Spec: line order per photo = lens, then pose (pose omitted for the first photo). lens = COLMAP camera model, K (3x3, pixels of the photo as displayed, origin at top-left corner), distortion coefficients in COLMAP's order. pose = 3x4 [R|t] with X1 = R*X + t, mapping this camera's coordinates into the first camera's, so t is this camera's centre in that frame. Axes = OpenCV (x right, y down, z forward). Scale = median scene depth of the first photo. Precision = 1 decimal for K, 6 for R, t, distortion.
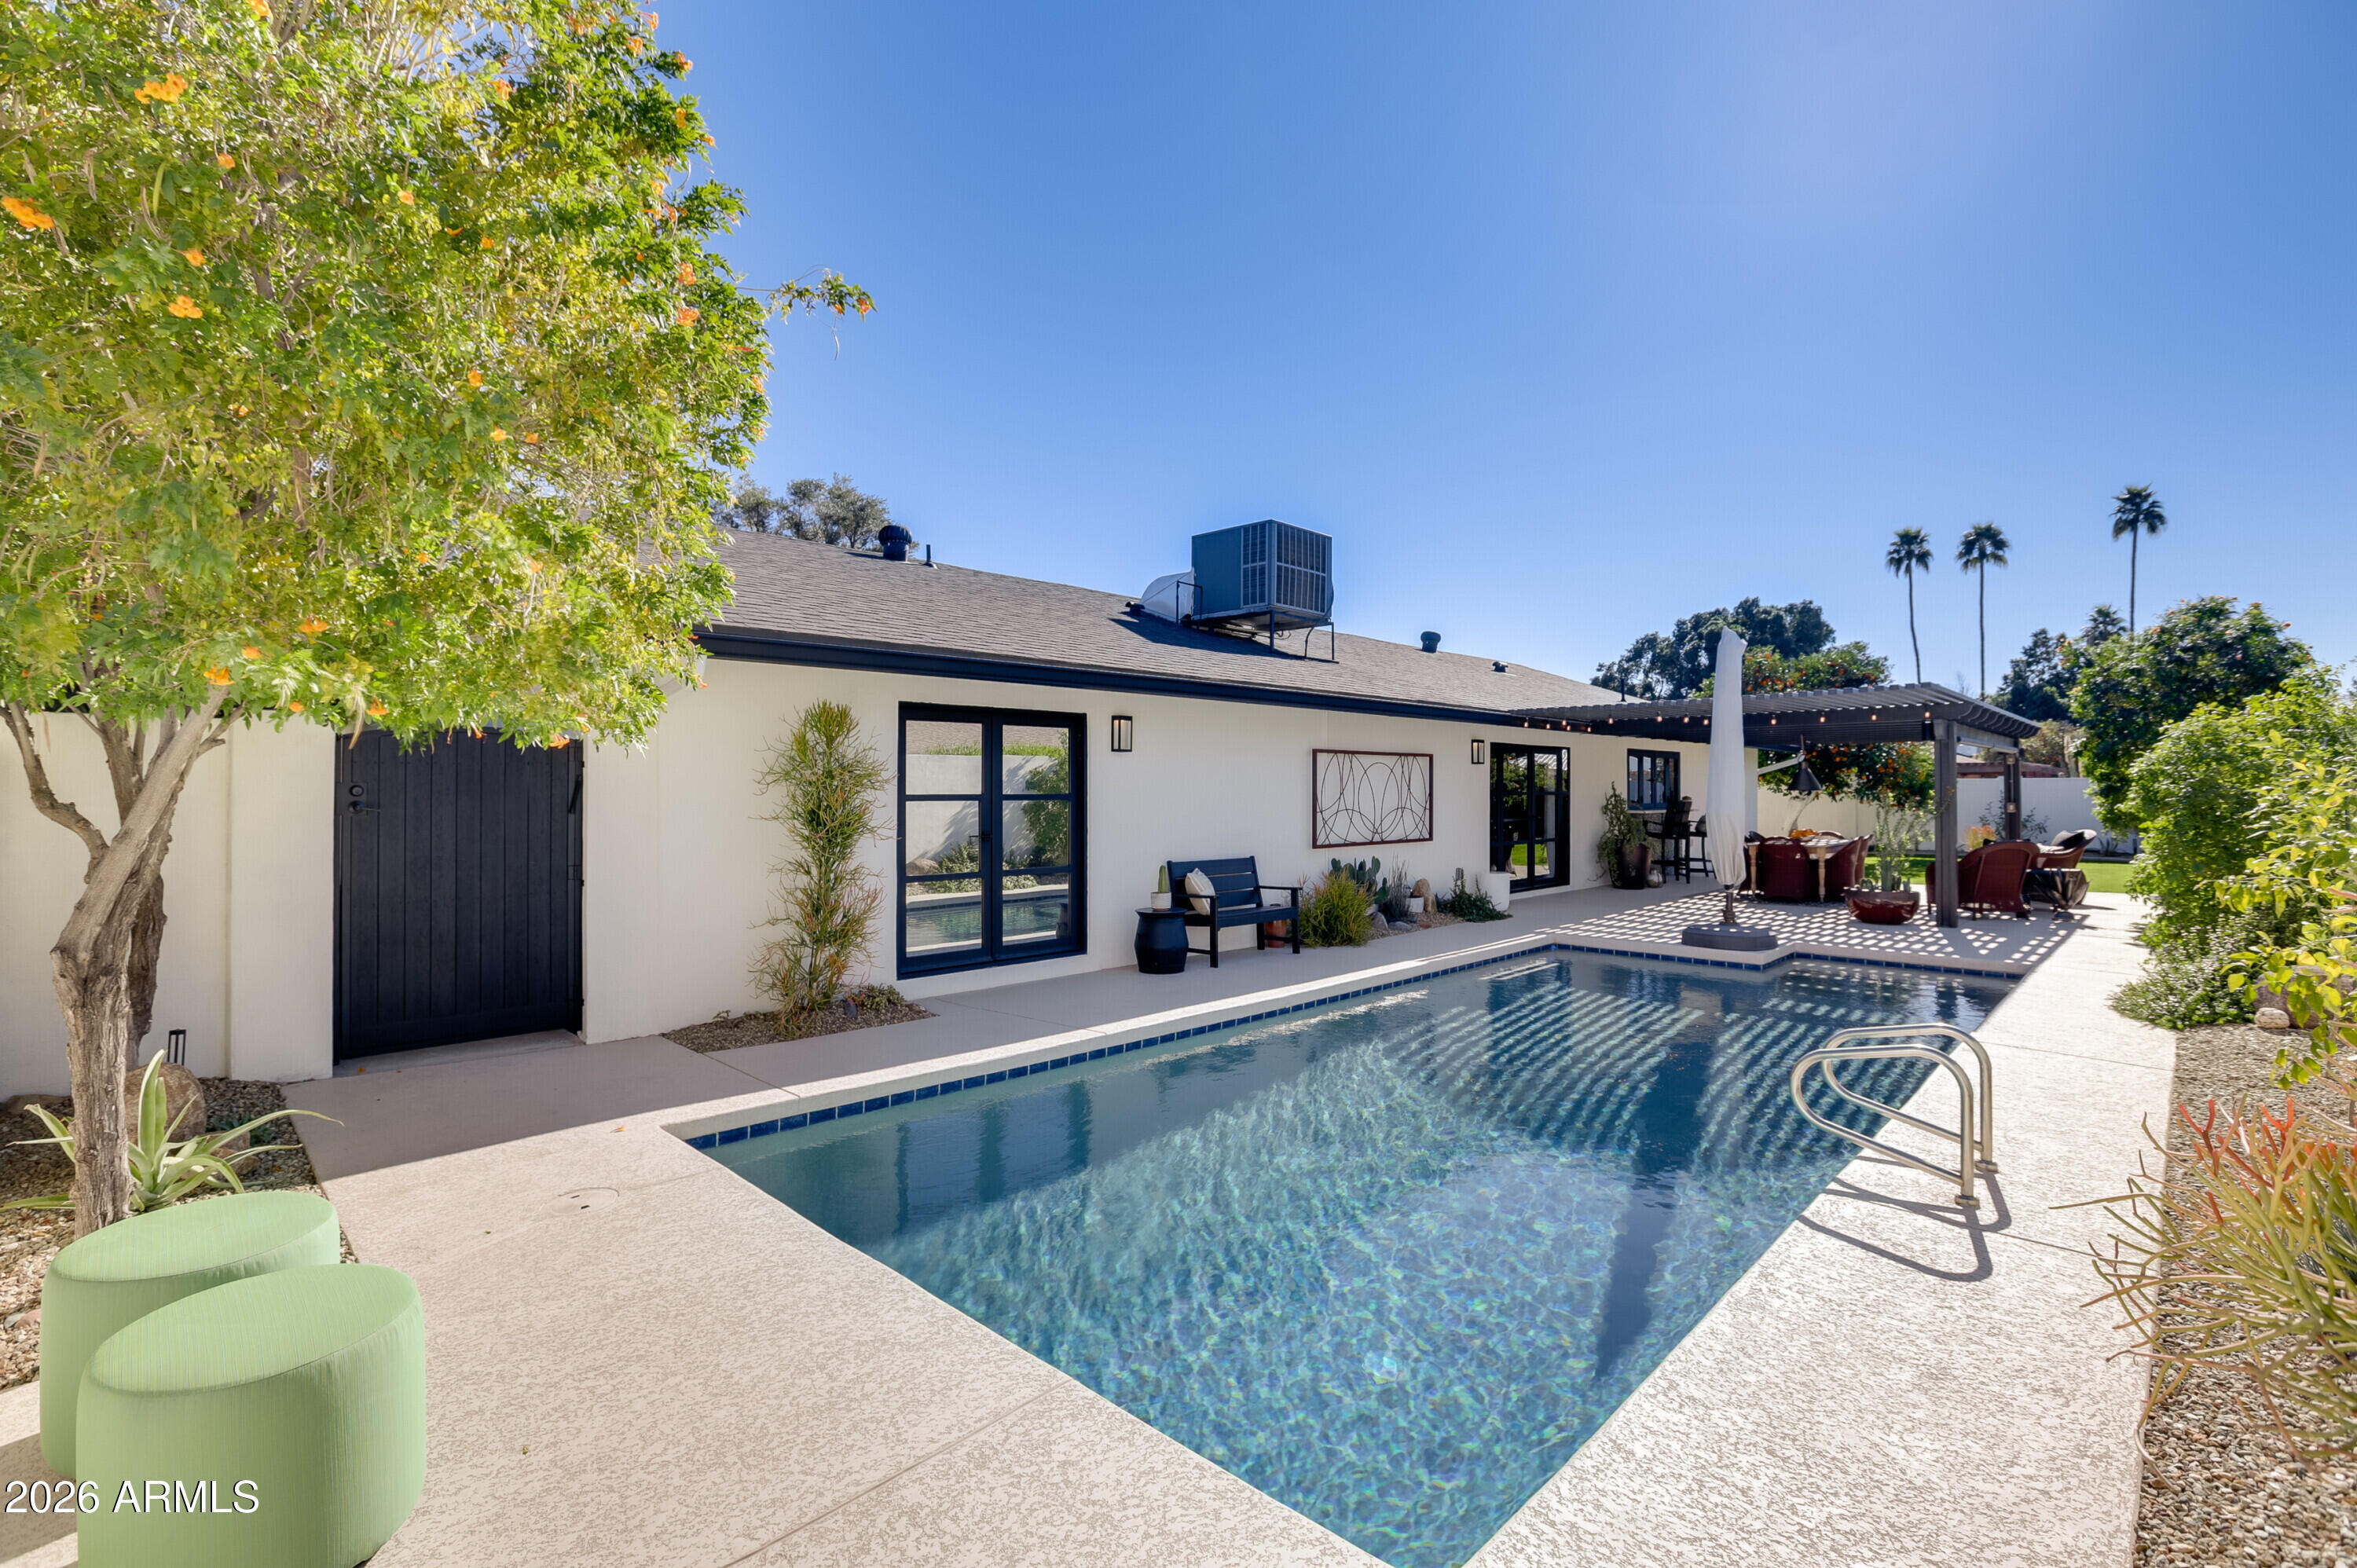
lens RADIAL K [[1073.3, 0, 1197.8], [0, 1073.3, 795.5], [0, 0, 1]] dist [0.000285, 0.002001]
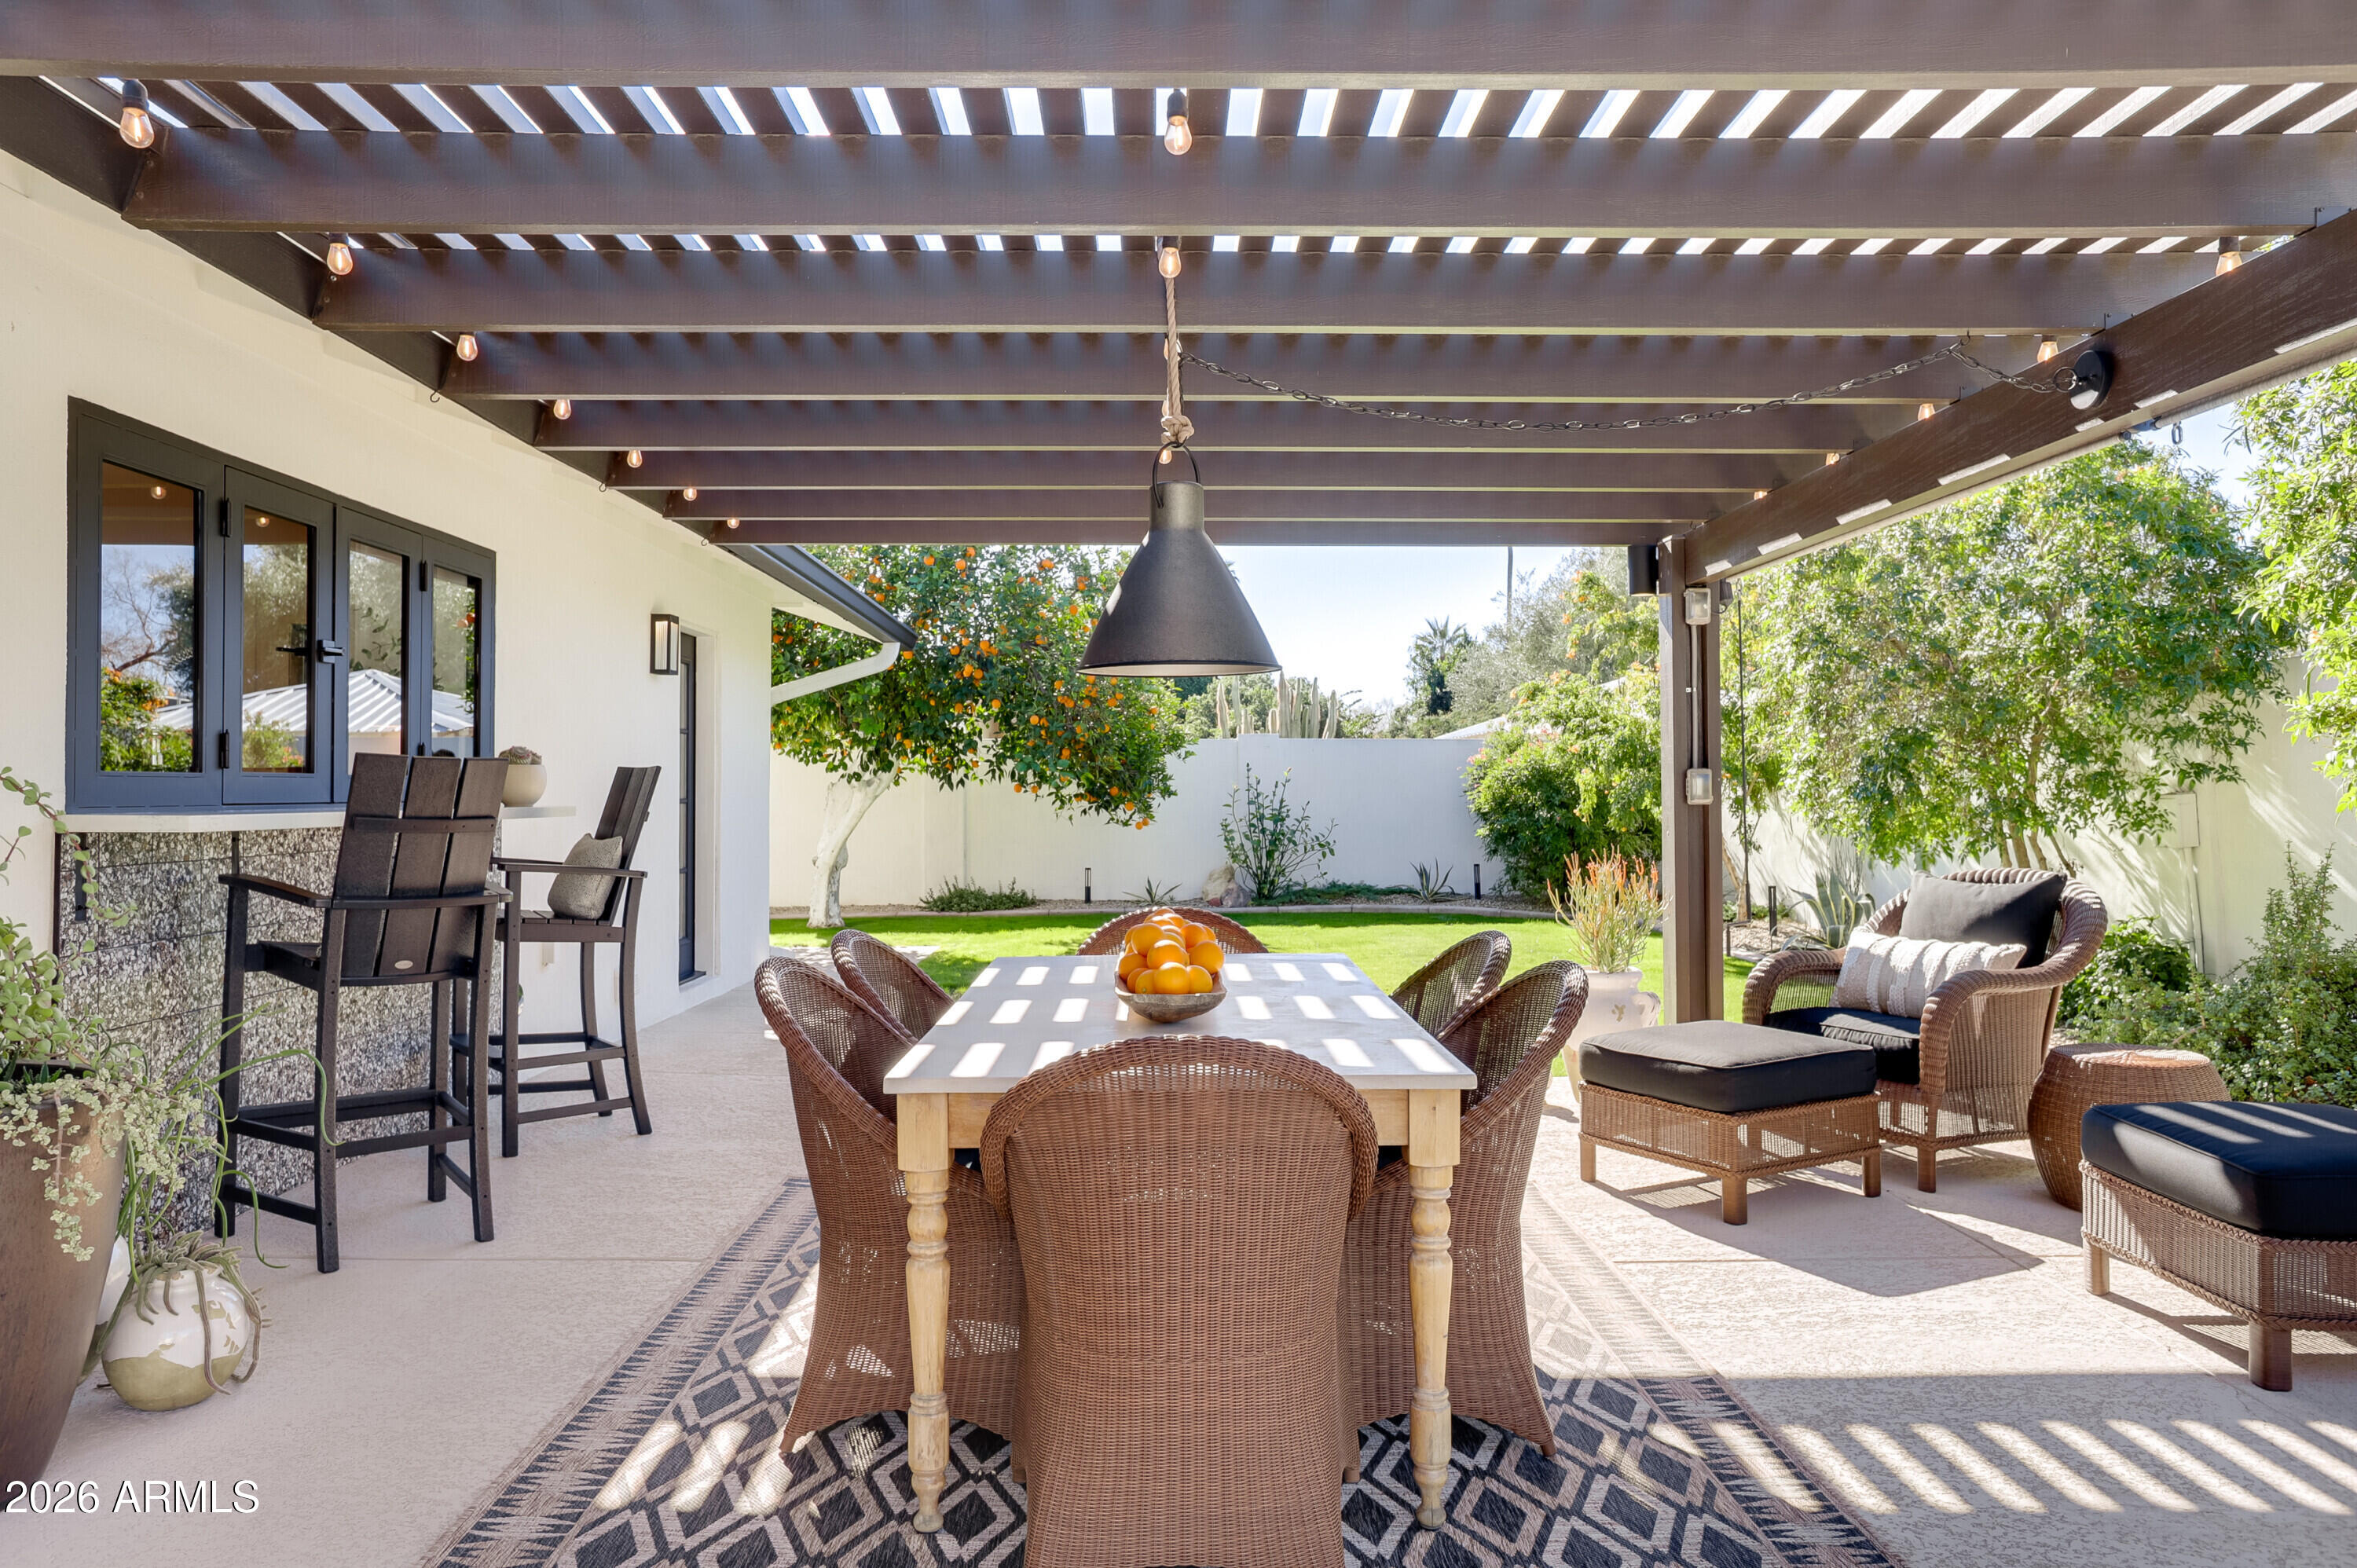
lens RADIAL K [[1641.2, 0, 1185.6], [0, 1641.2, 775.0], [0, 0, 1]] dist [0.044644, 0.007250]
pose [[0.723799, 0.008264, 0.689961, 0.254333], [-0.002049, 0.999950, -0.009828, 0.006854], [-0.690008, 0.005699, 0.723780, 0.523695]]
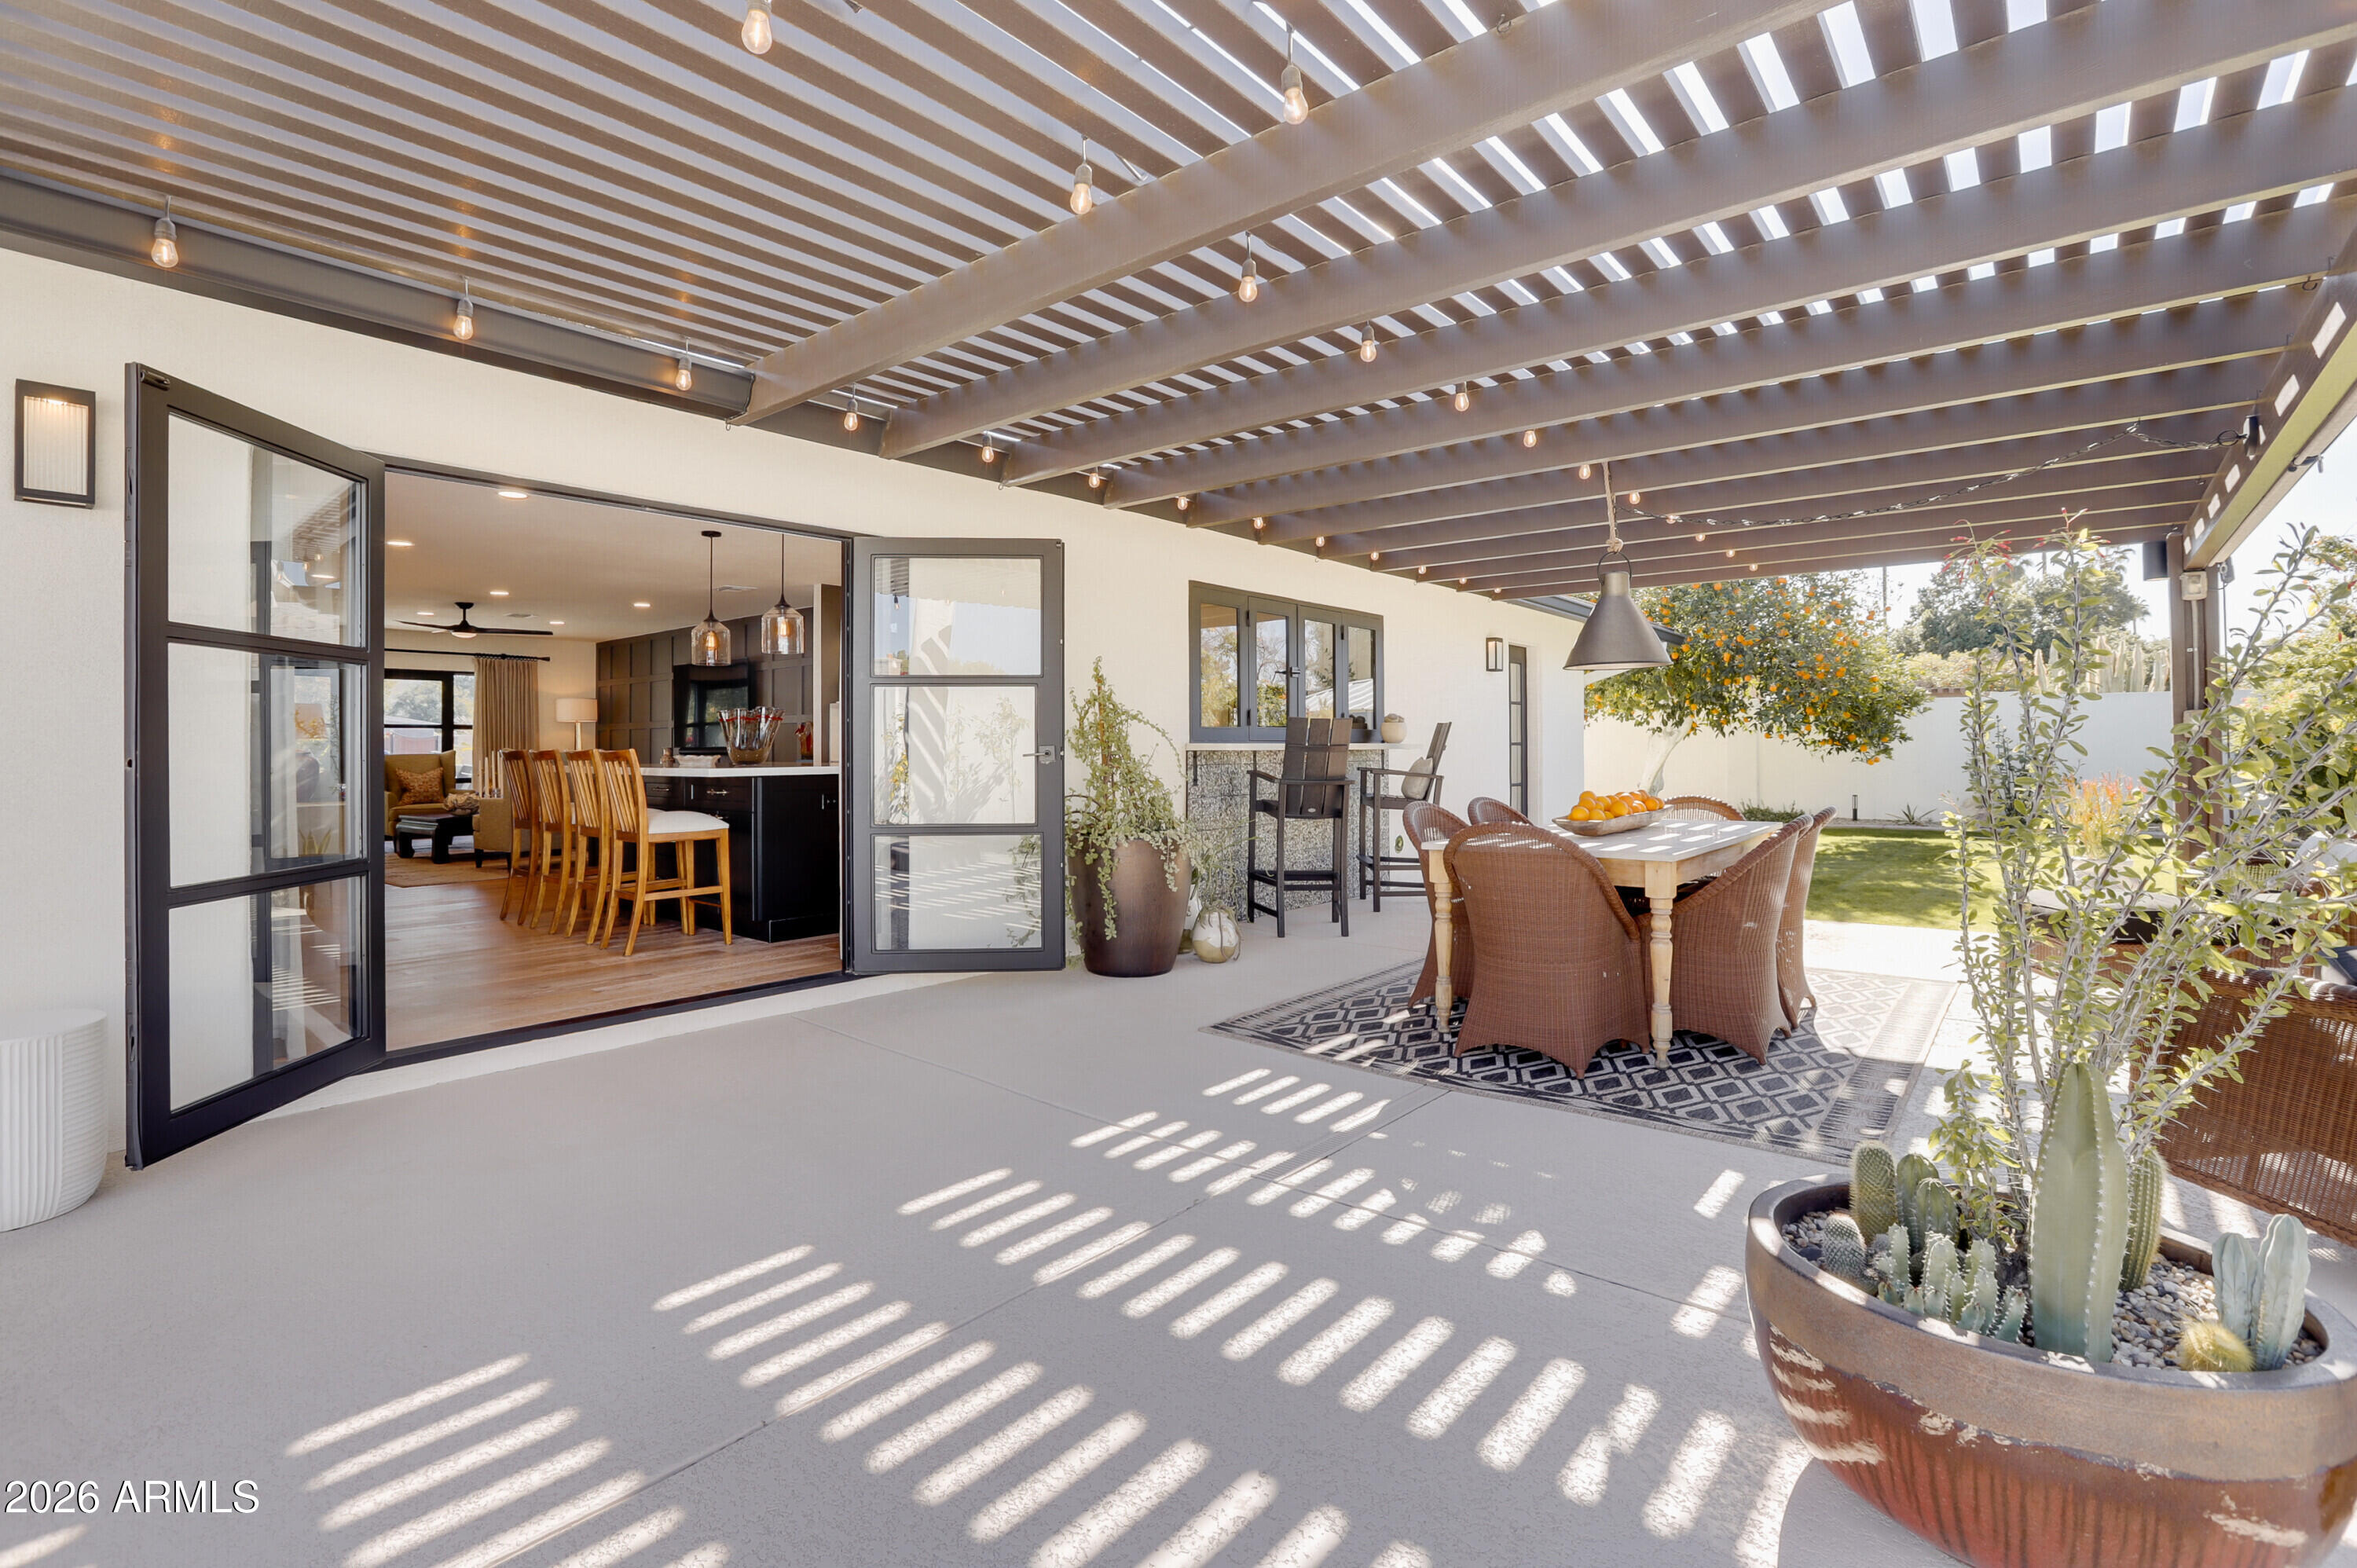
lens RADIAL K [[1145.2, 0, 1167.5], [0, 1145.2, 759.4], [0, 0, 1]] dist [0.017183, 0.001103]
pose [[0.996640, -0.004224, 0.081800, 0.259583], [0.003309, 0.999930, 0.011319, 0.010244], [-0.081842, -0.011010, 0.996584, 0.431208]]
